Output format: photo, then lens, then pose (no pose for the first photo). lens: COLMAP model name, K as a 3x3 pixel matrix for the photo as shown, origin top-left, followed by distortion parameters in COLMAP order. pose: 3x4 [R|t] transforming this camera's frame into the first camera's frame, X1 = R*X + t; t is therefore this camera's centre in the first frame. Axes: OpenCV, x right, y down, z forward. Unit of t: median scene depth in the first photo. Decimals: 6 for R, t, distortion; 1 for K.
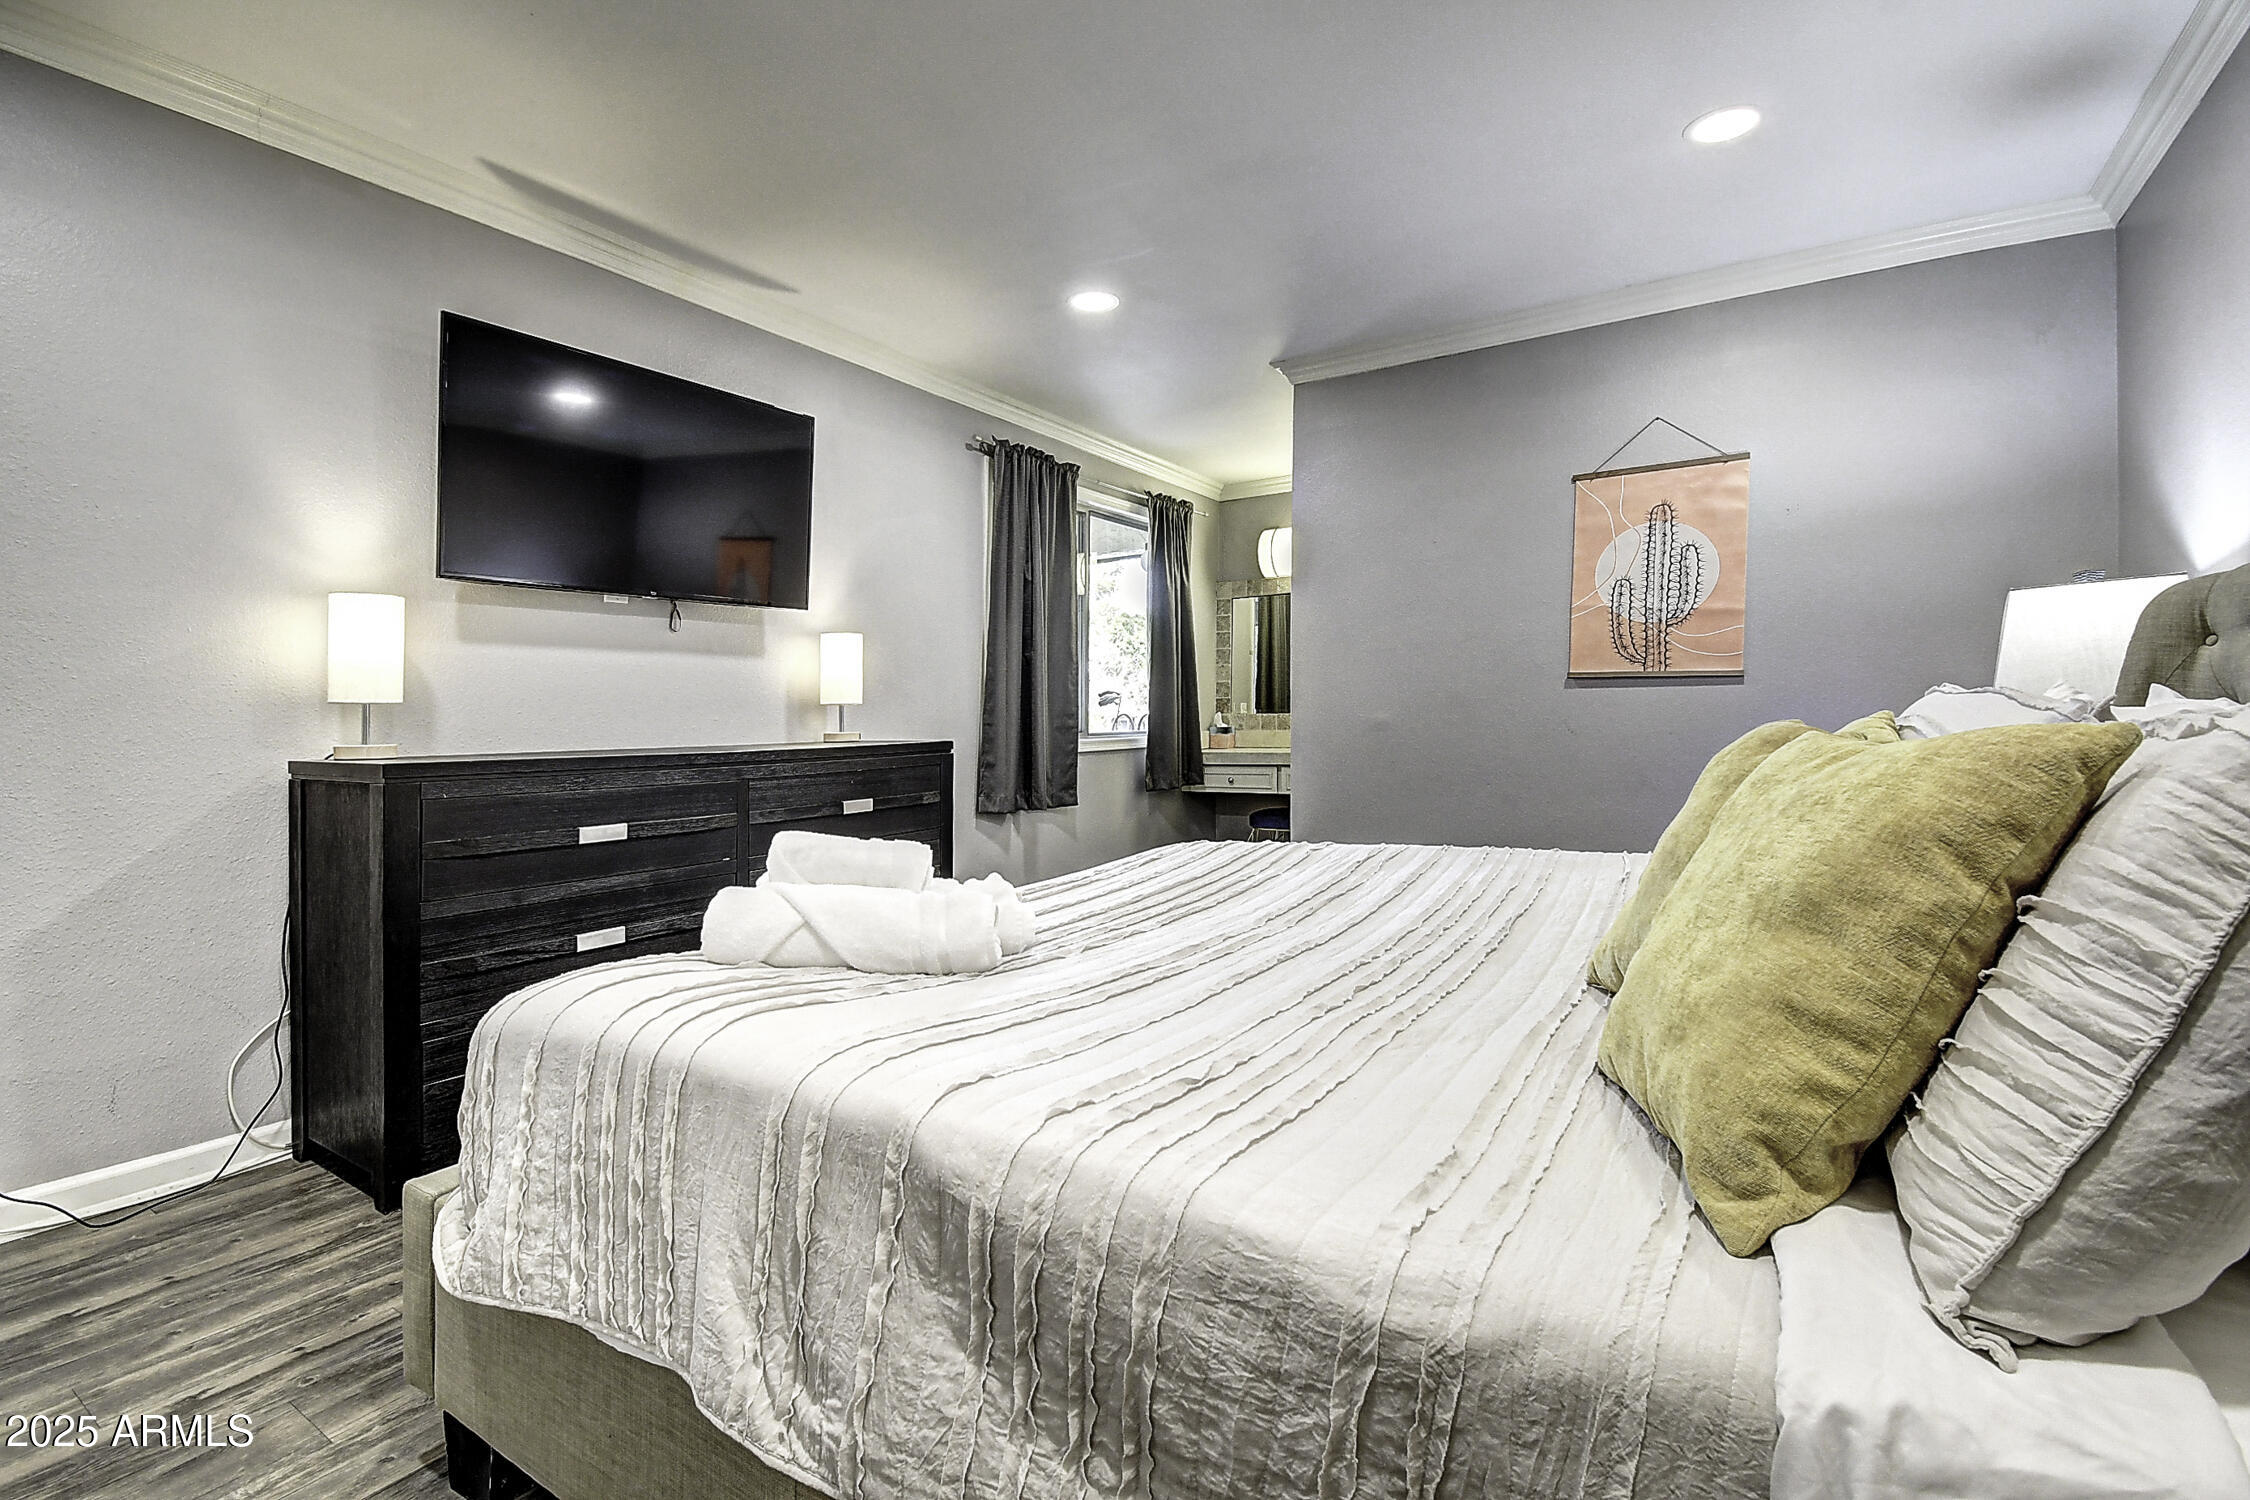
lens RADIAL K [[1001.9, 0, 1129.5], [0, 1001.9, 743.5], [0, 0, 1]] dist [0.001914, -0.004046]
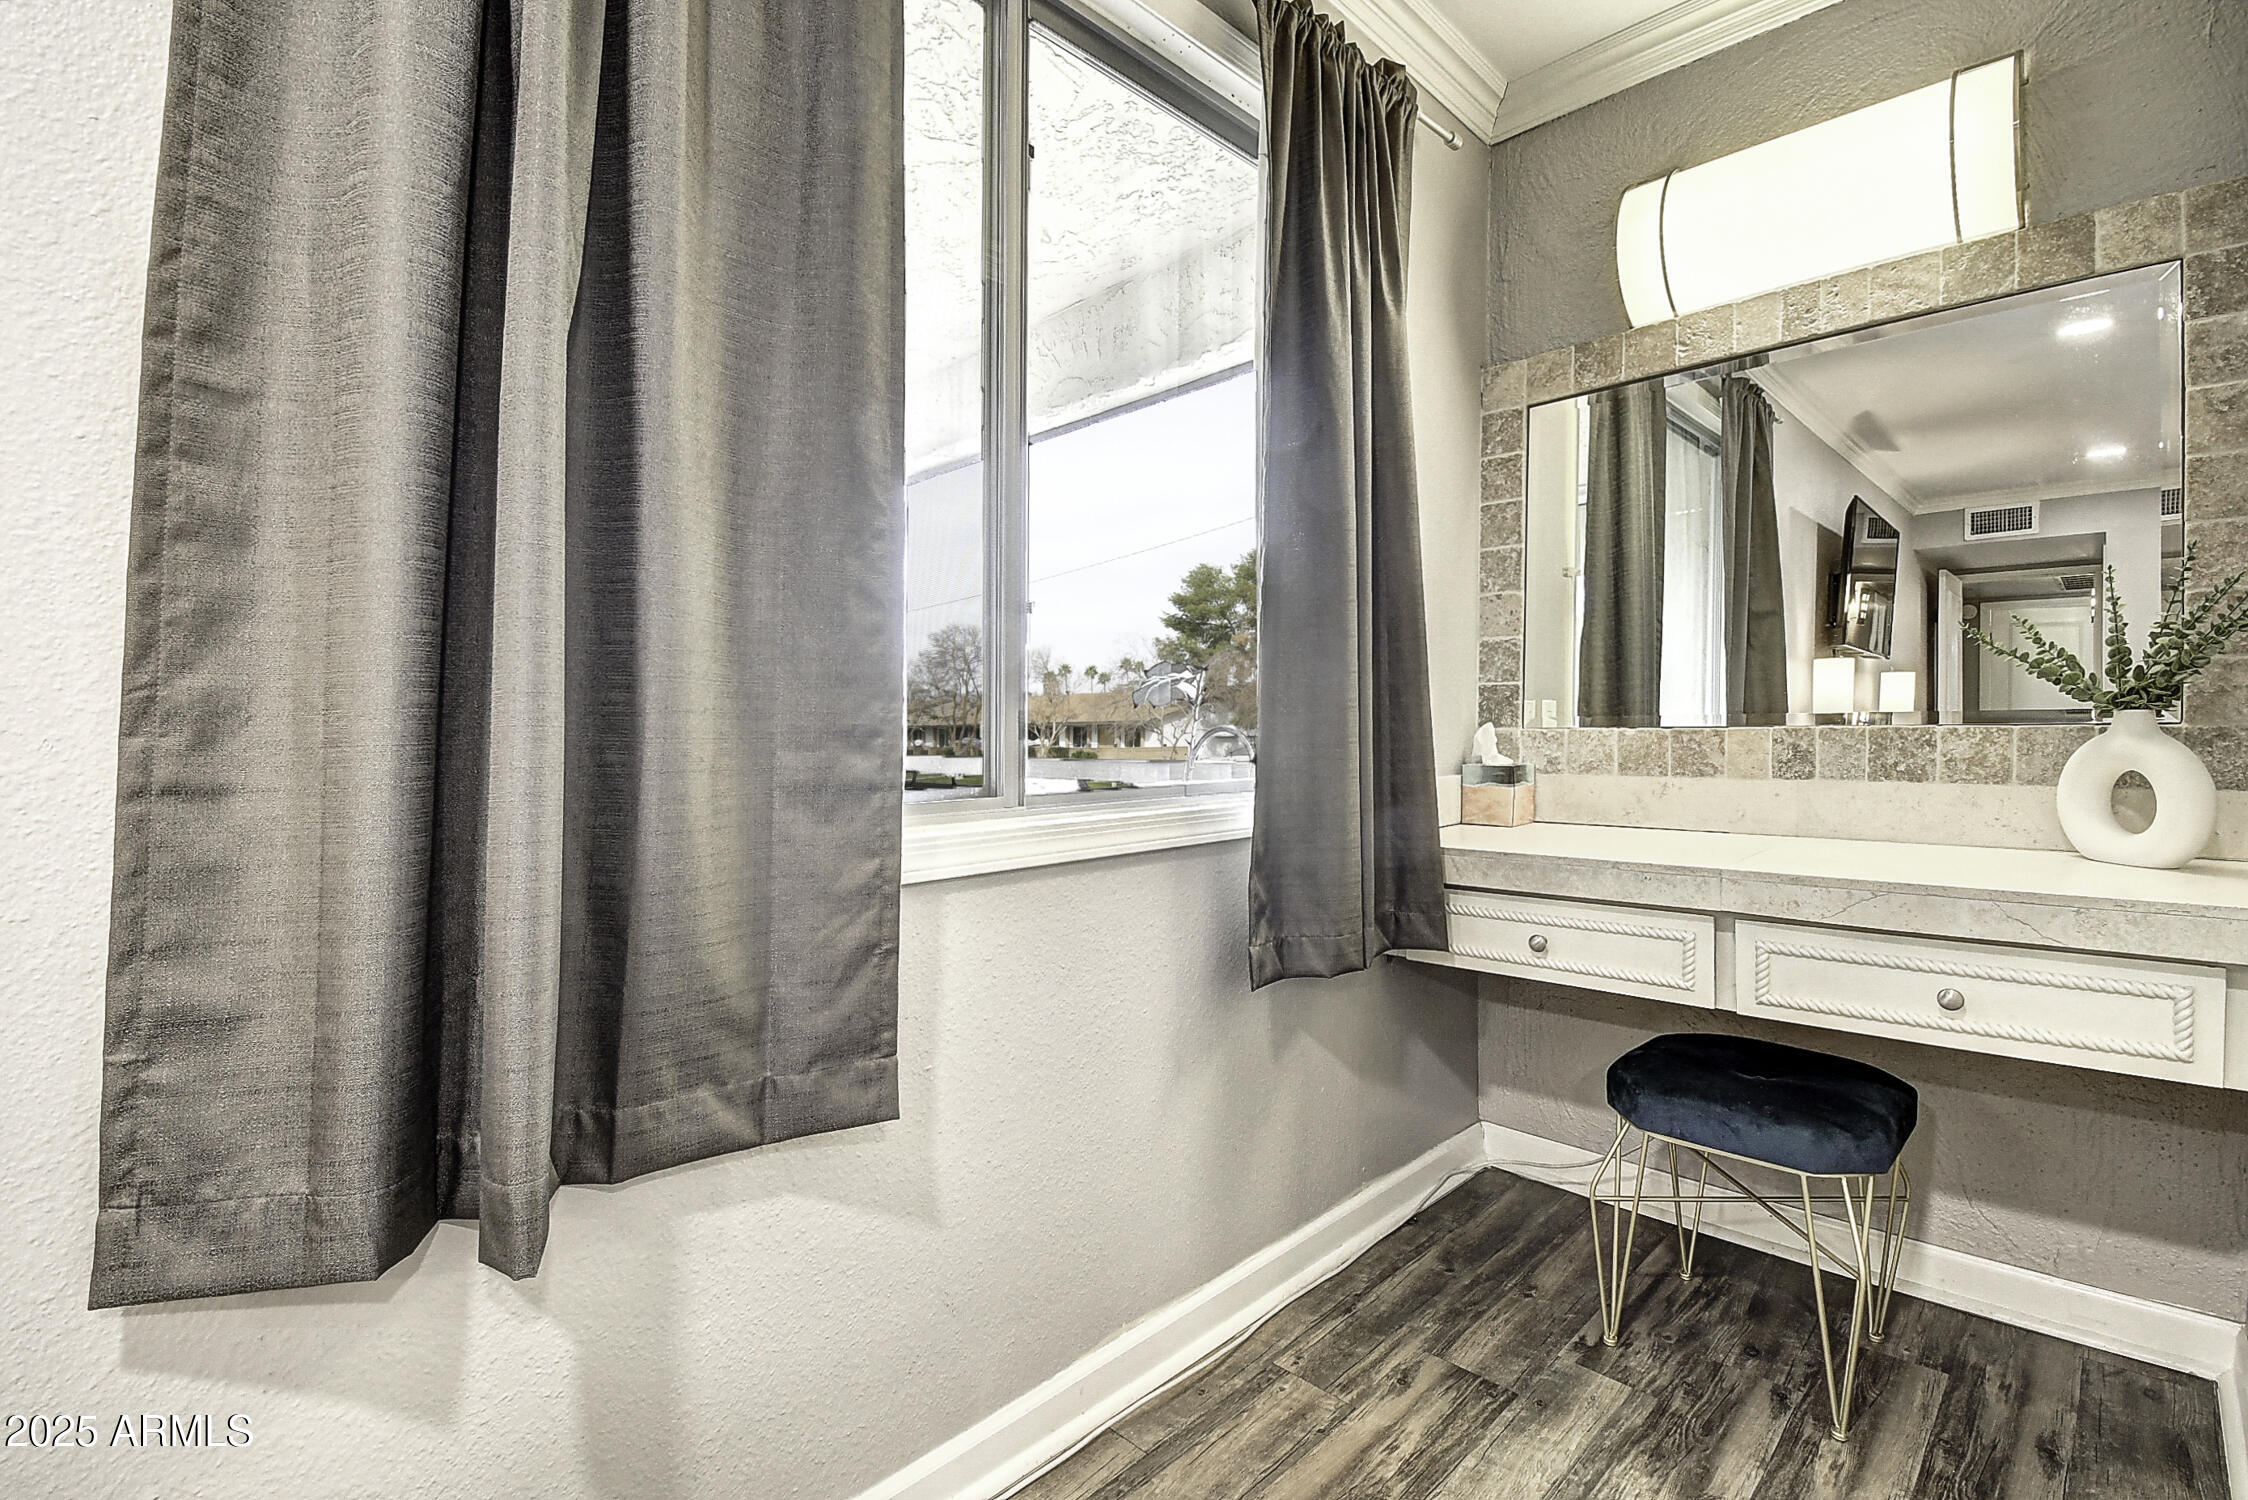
lens RADIAL K [[1001.0, 0, 1132.6], [0, 1001.0, 735.5], [0, 0, 1]] dist [0.001914, -0.004046]
pose [[0.976959, 0.002593, -0.213411, 0.044024], [-0.007407, 0.999736, -0.021764, -0.019736], [0.213298, 0.022843, 0.976720, 0.670543]]
